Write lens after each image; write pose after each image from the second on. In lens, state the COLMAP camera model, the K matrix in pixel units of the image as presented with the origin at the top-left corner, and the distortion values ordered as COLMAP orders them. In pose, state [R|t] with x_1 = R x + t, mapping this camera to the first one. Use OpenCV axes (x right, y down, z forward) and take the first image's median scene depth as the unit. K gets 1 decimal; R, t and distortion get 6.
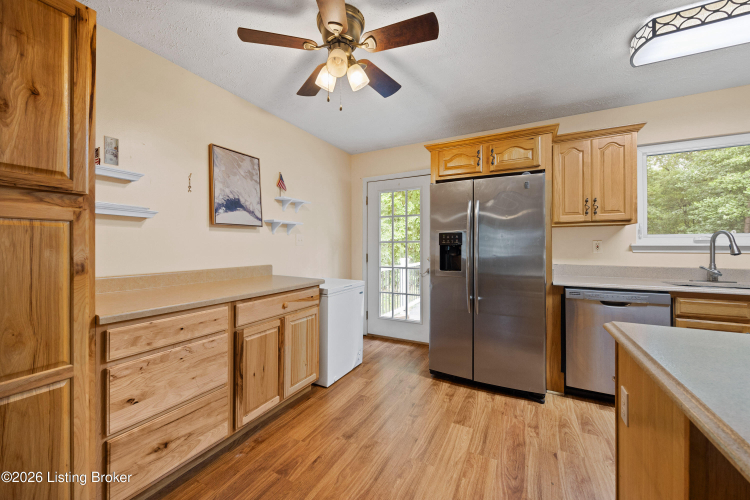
lens RADIAL K [[295.6, 0, 361.4], [0, 295.6, 244.5], [0, 0, 1]] dist [-0.000464, 0.000002]
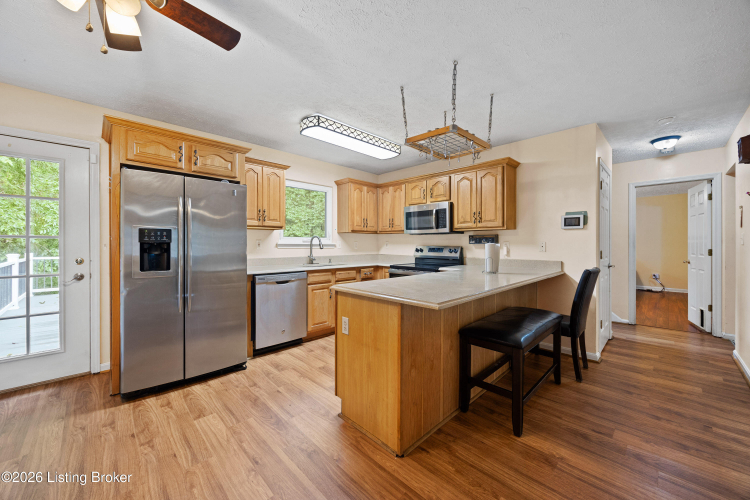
lens RADIAL K [[285.3, 0, 378.5], [0, 285.3, 244.7], [0, 0, 1]] dist [-0.000480, -0.000088]
pose [[0.279379, 0.000190, 0.960181, -0.375653], [-0.008277, 0.999963, 0.002210, 0.001127], [-0.960145, -0.008565, 0.279370, 0.116180]]
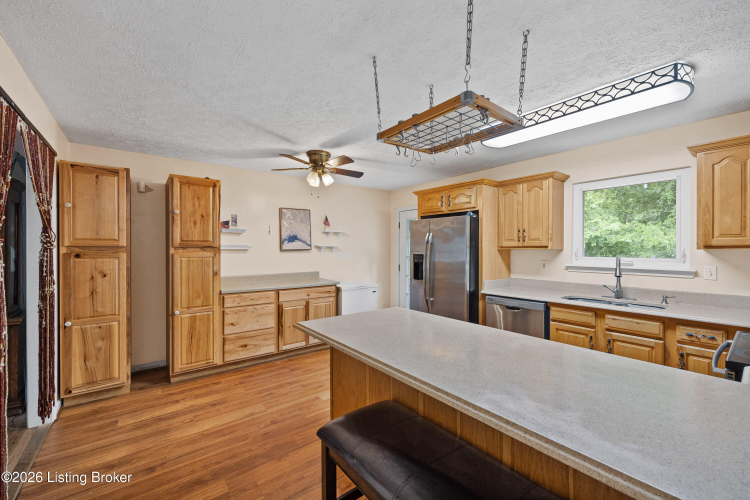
lens RADIAL K [[292.2, 0, 376.8], [0, 292.2, 249.9], [0, 0, 1]] dist [-0.000427, -0.000295]
pose [[0.928166, 0.004928, -0.372134, 0.716897], [-0.001910, 0.999962, 0.008477, -0.080451], [0.372162, -0.007158, 0.928140, -0.482767]]
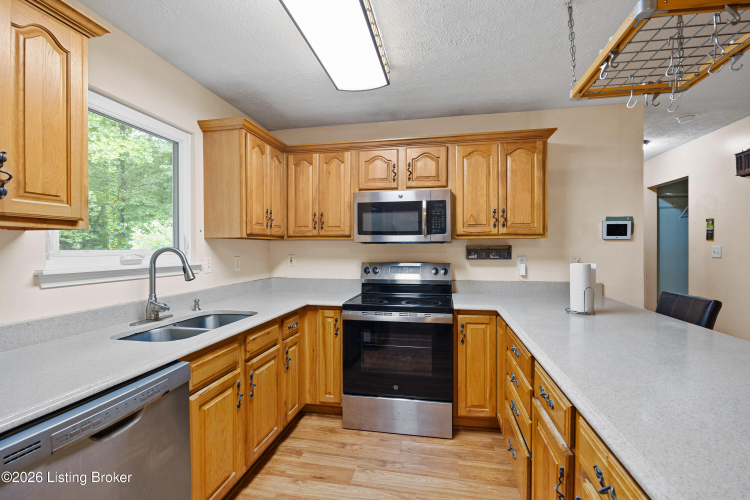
lens RADIAL K [[337.0, 0, 376.8], [0, 337.0, 247.5], [0, 0, 1]] dist [0.000930, 0.000168]
pose [[-0.305220, 0.002745, 0.952278, 0.272836], [-0.002469, 0.999990, -0.003674, -0.042168], [-0.952279, -0.003472, -0.305210, 0.742011]]
